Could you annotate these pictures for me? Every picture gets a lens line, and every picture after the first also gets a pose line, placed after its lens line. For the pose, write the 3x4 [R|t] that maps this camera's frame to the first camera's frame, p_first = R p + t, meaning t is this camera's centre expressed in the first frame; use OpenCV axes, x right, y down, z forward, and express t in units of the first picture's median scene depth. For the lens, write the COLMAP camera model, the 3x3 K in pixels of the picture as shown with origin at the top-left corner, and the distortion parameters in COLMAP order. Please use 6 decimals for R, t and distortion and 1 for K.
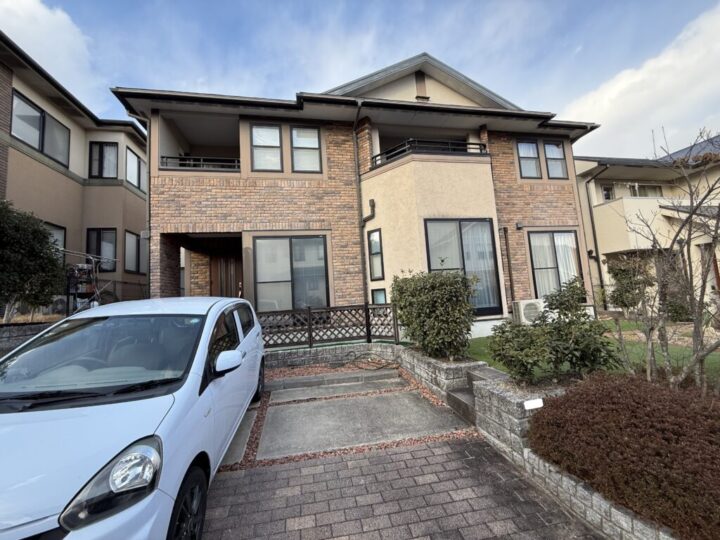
lens RADIAL K [[285.8, 0, 360.0], [0, 285.8, 270.0], [0, 0, 1]] dist [0.001153, 0.000099]
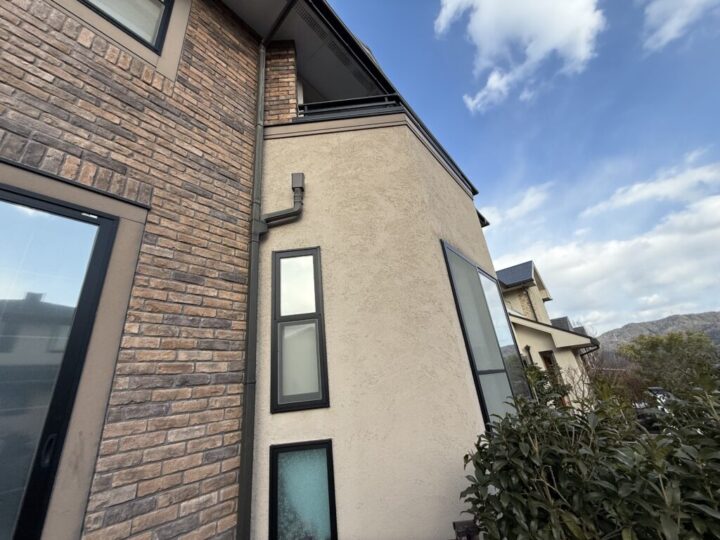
lens RADIAL K [[285.8, 0, 360.0], [0, 285.8, 270.0], [0, 0, 1]] dist [0.001153, 0.000099]
pose [[0.791287, 0.219073, 0.570851, -0.083949], [-0.008589, 0.937502, -0.347875, 0.004709], [-0.611384, 0.270366, 0.743715, 0.691752]]
